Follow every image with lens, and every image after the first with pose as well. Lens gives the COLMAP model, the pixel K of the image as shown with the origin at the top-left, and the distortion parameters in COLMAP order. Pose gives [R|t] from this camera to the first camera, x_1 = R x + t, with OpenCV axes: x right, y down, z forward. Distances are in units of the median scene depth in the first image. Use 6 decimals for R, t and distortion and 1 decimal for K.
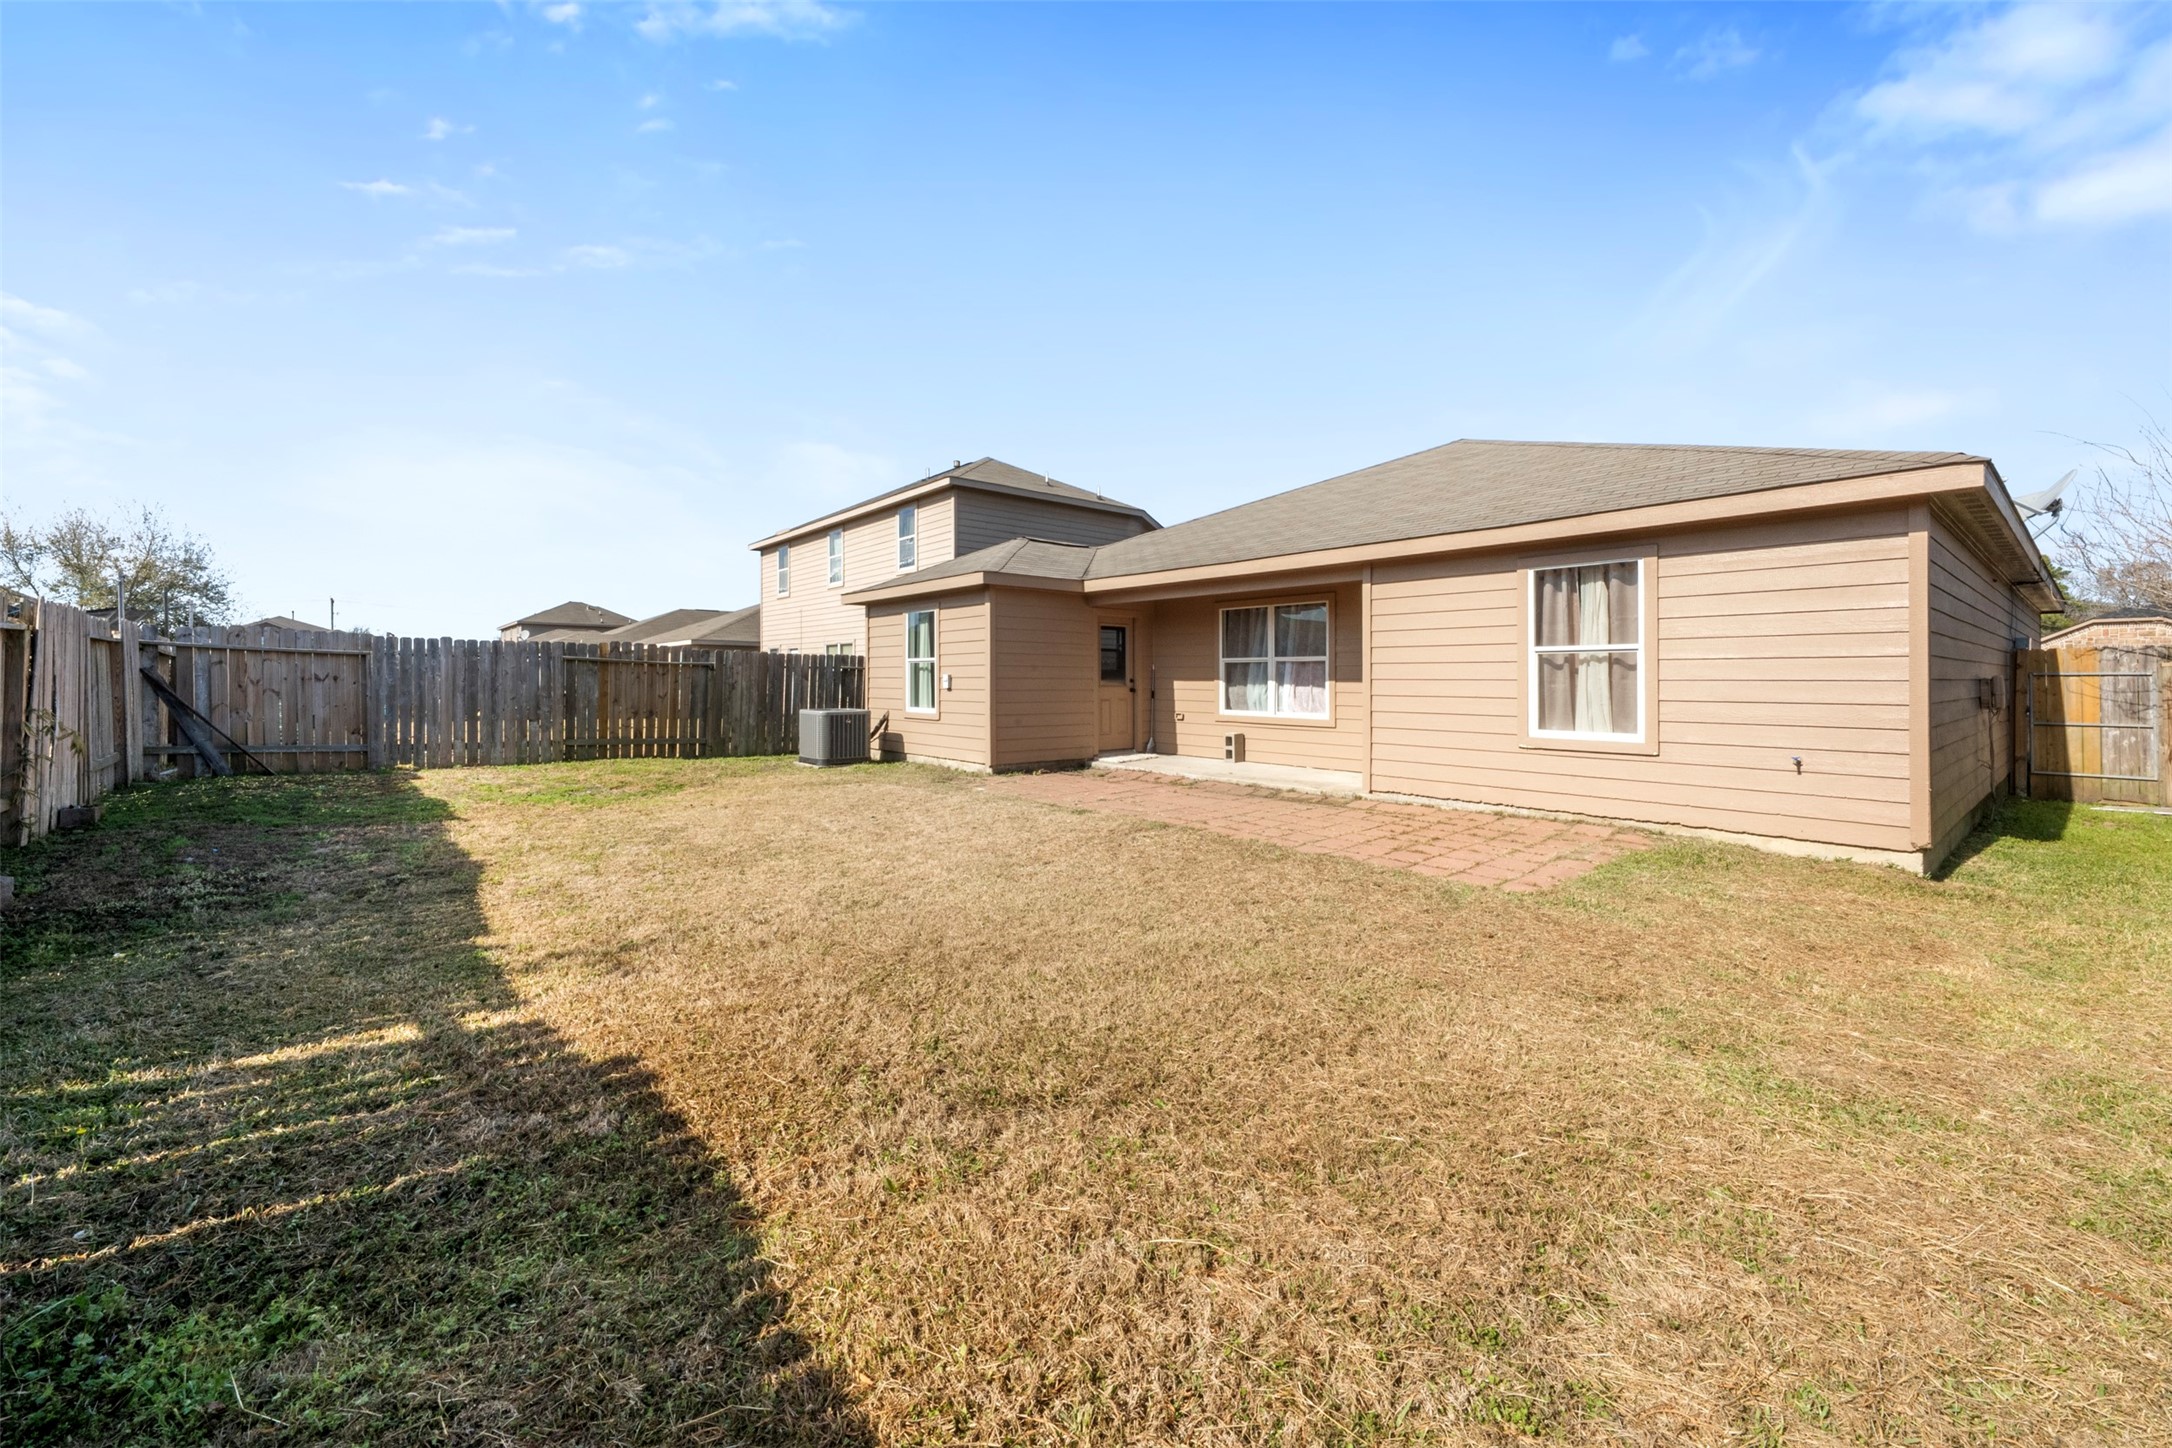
lens RADIAL K [[868.4, 0, 1041.7], [0, 868.4, 675.3], [0, 0, 1]] dist [0.011459, 0.000064]
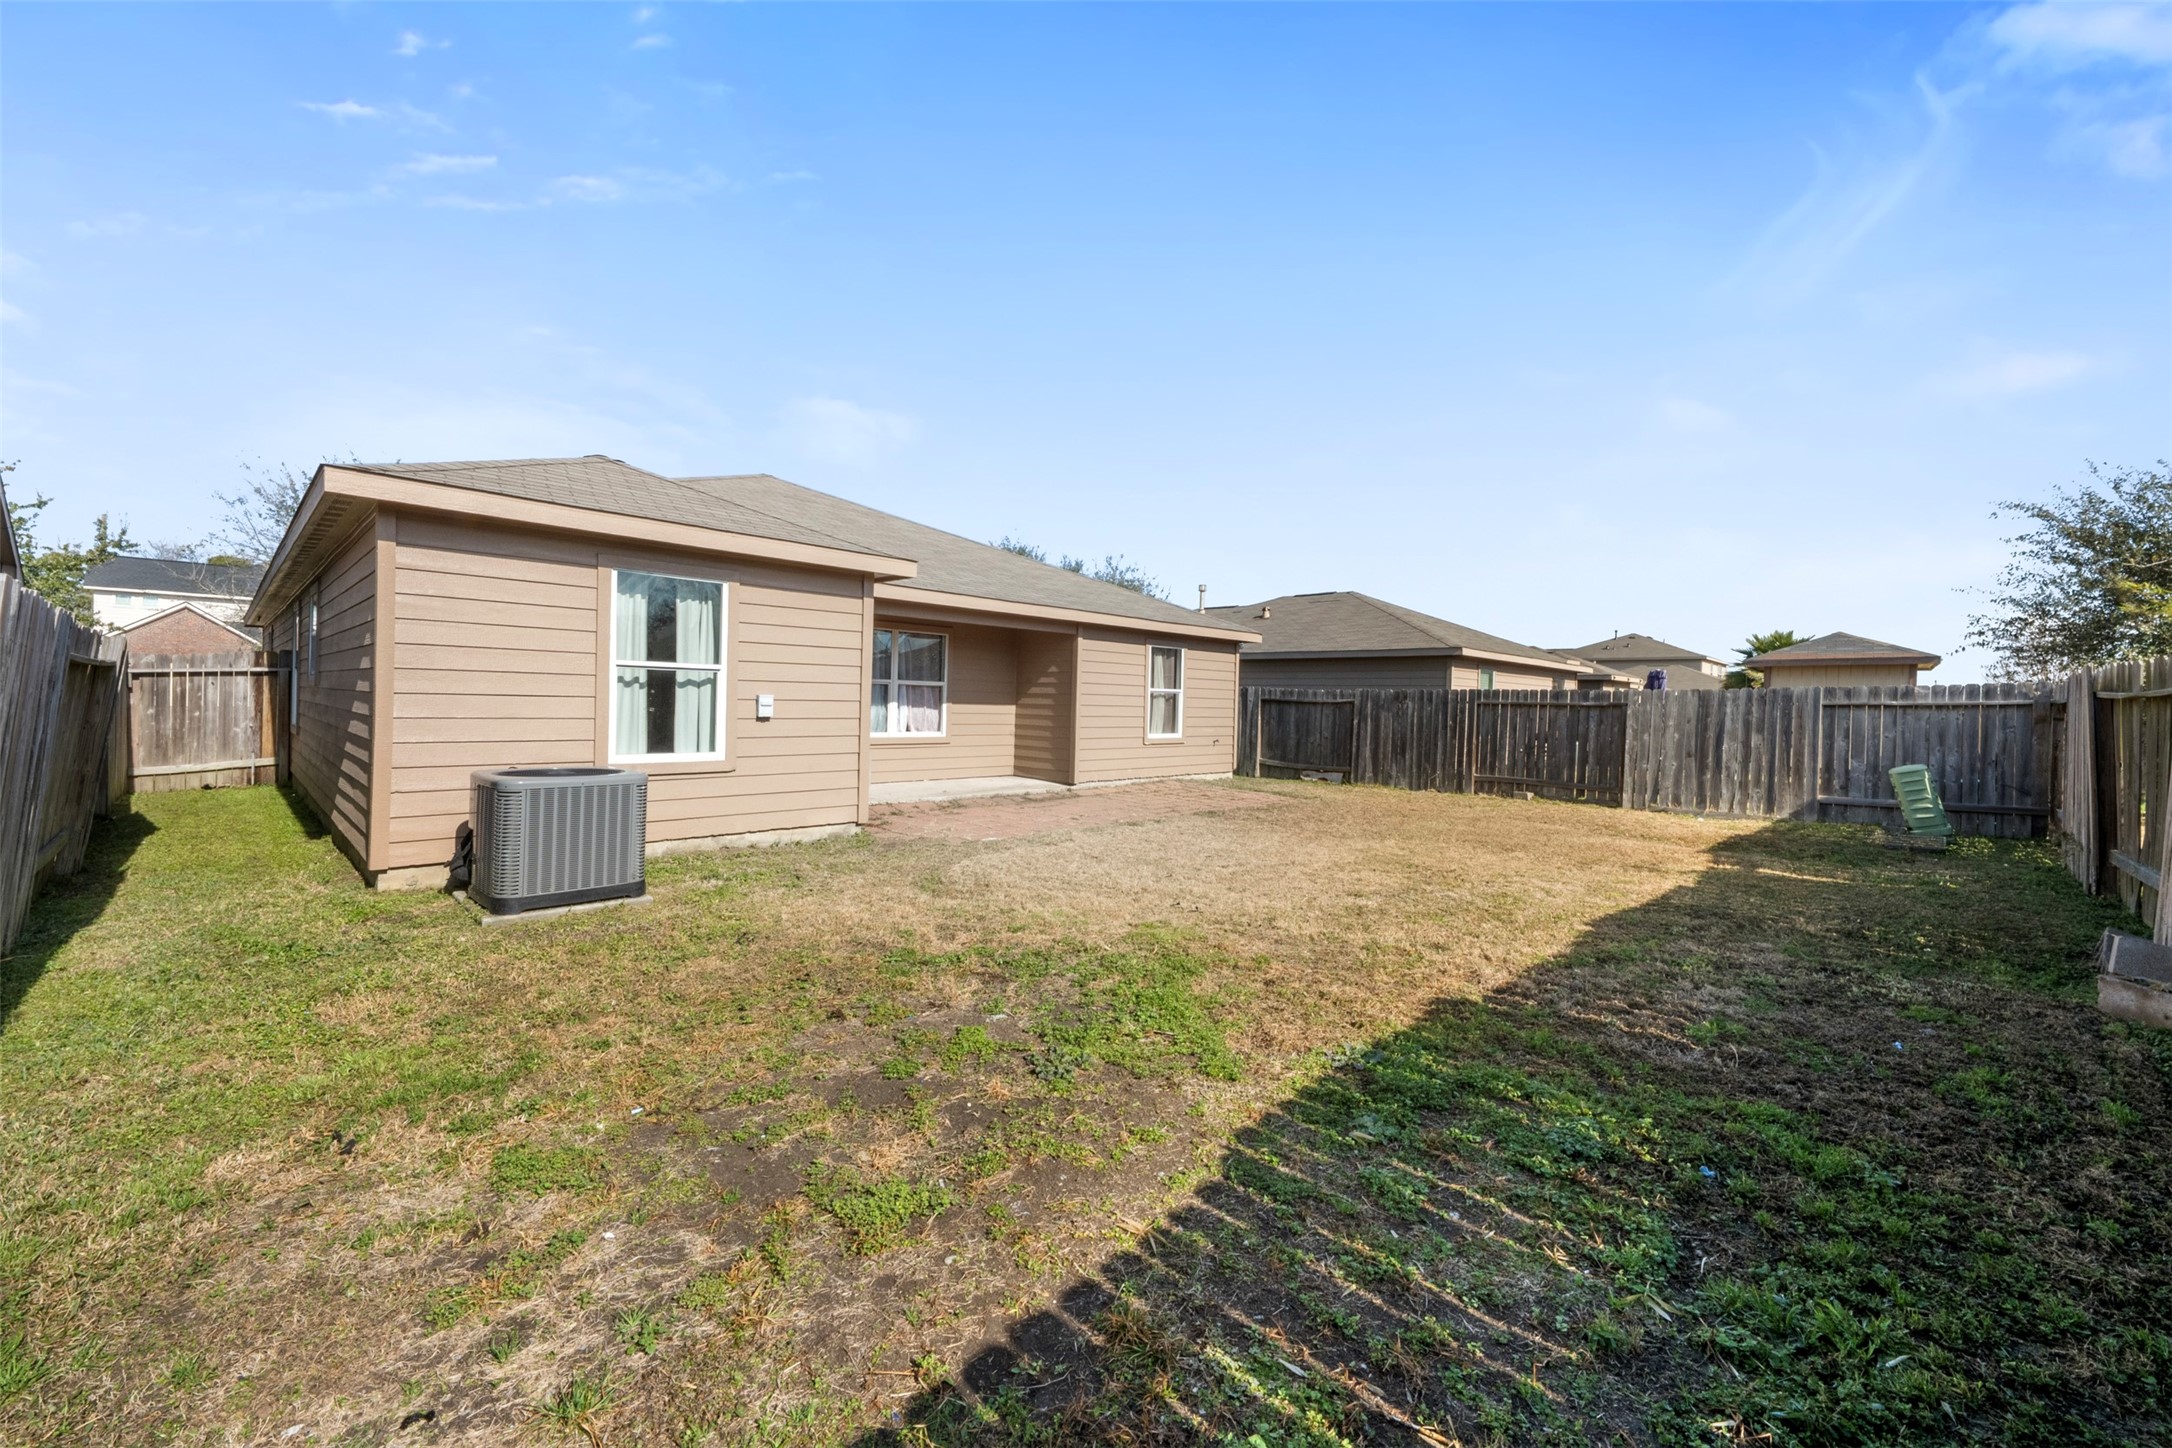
lens RADIAL K [[868.4, 0, 1085.5], [0, 868.4, 717.8], [0, 0, 1]] dist [0.011459, 0.000064]
pose [[-0.137125, -0.026625, 0.990196, -0.801055], [-0.030046, 0.999291, 0.022709, -0.005808], [-0.990098, -0.026637, -0.137828, 0.914349]]
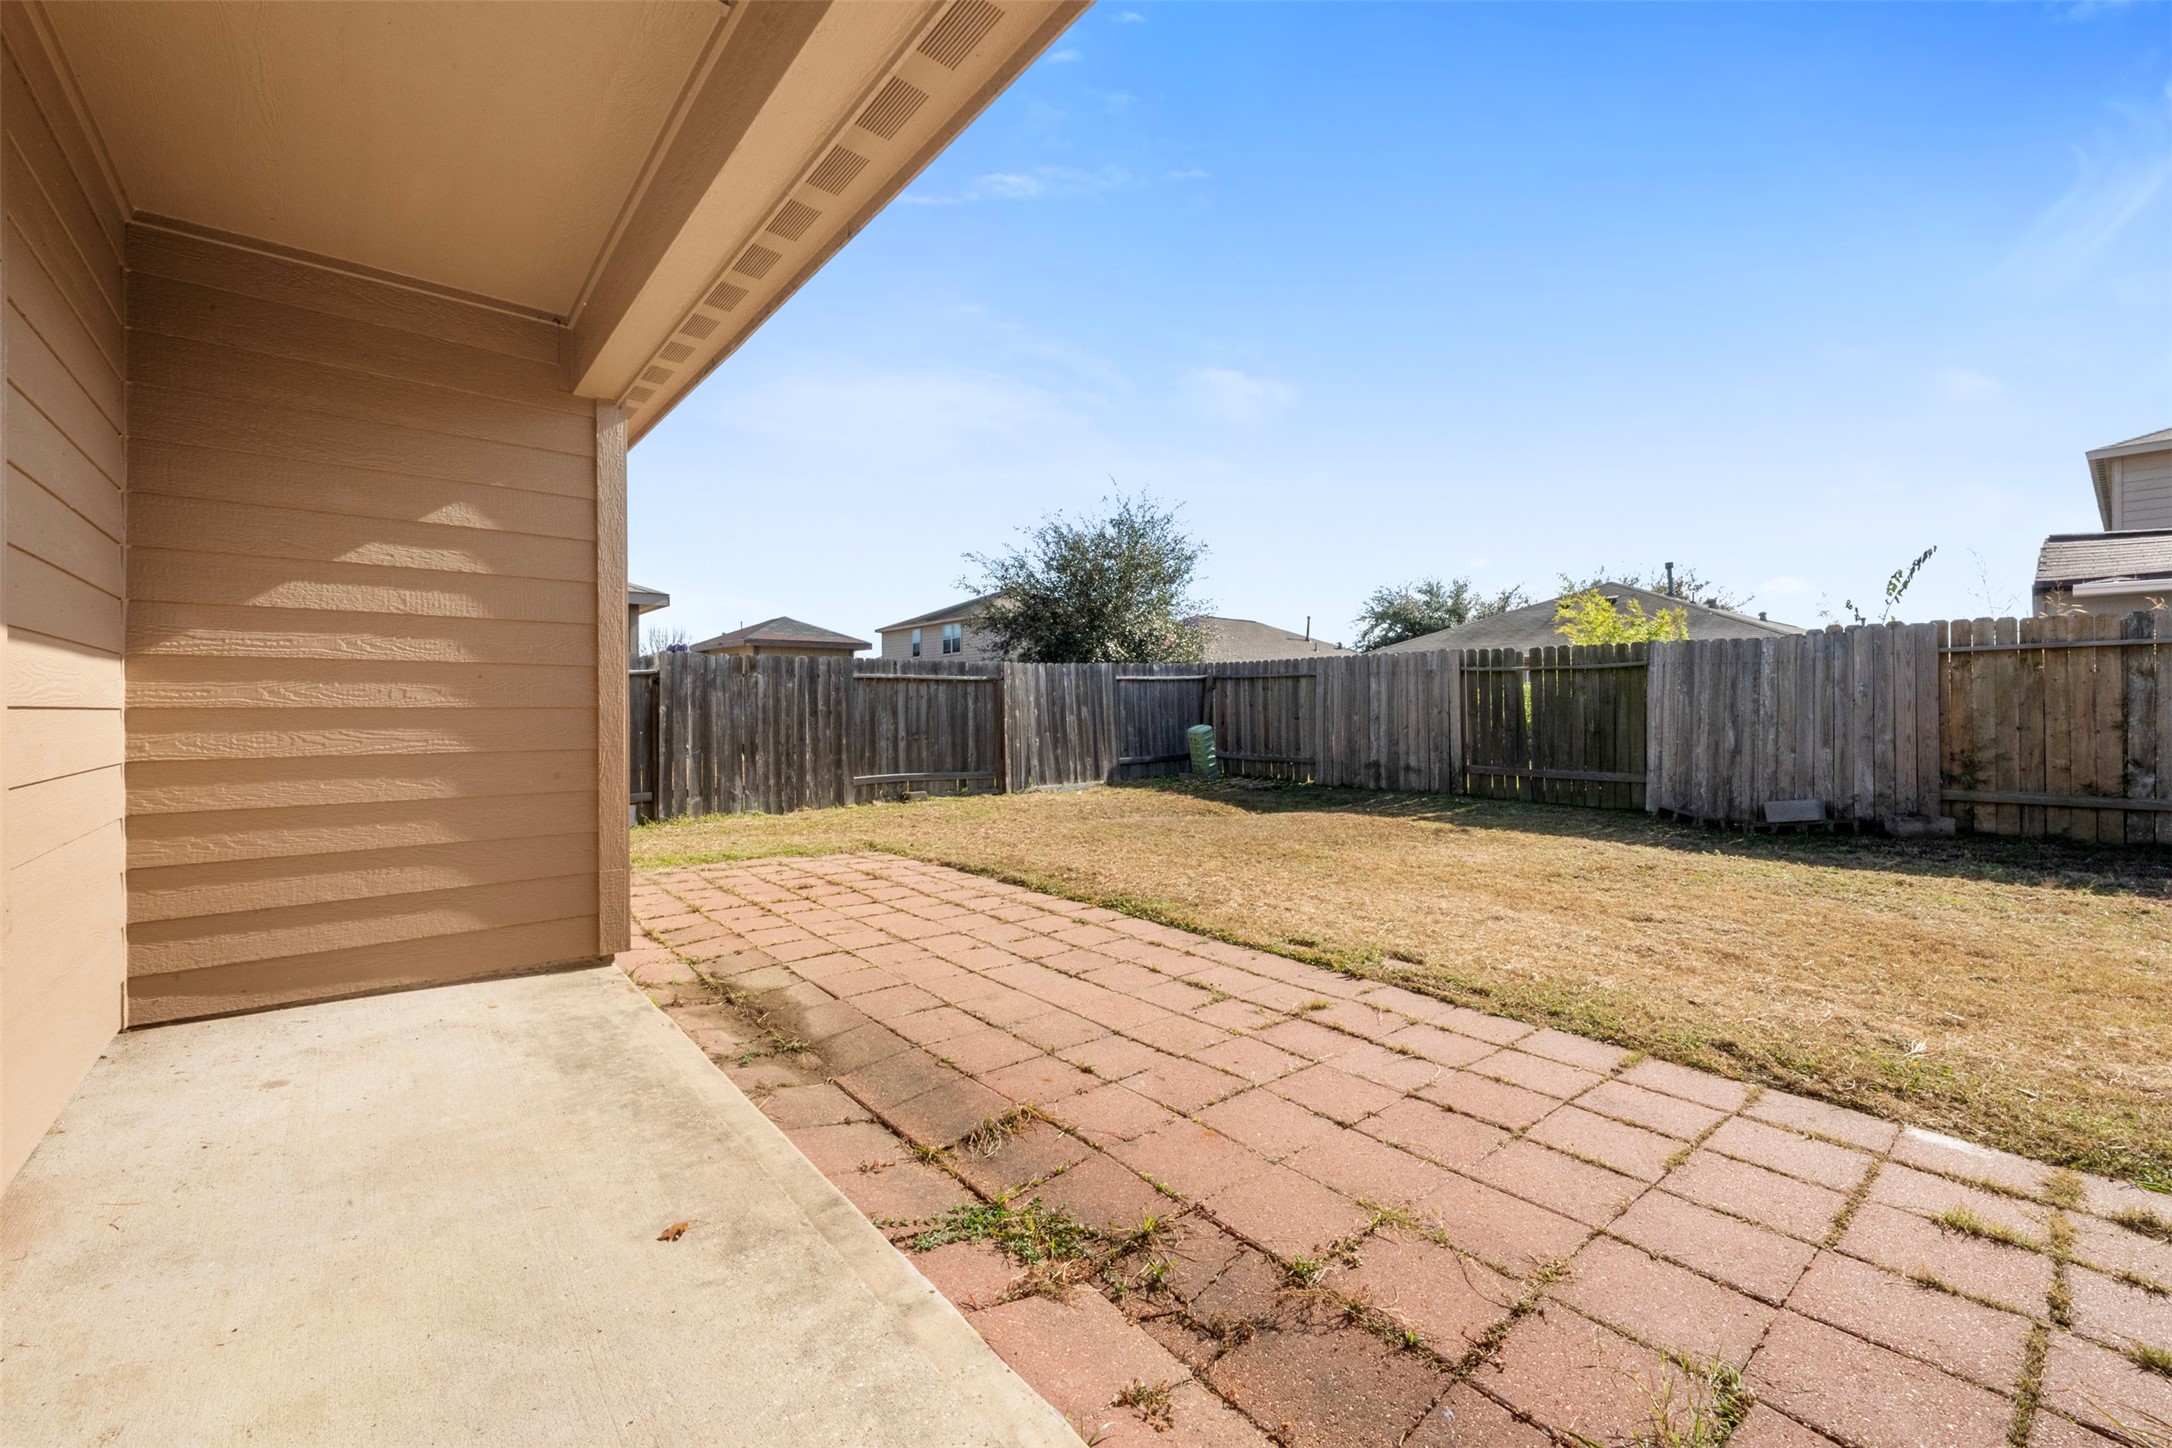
lens RADIAL K [[868.4, 0, 1084.3], [0, 868.4, 714.4], [0, 0, 1]] dist [0.011459, 0.000064]
pose [[-0.999463, -0.006018, -0.032213, 0.137090], [-0.006136, 0.999975, 0.003583, 0.018075], [0.032191, 0.003779, -0.999475, 1.082031]]
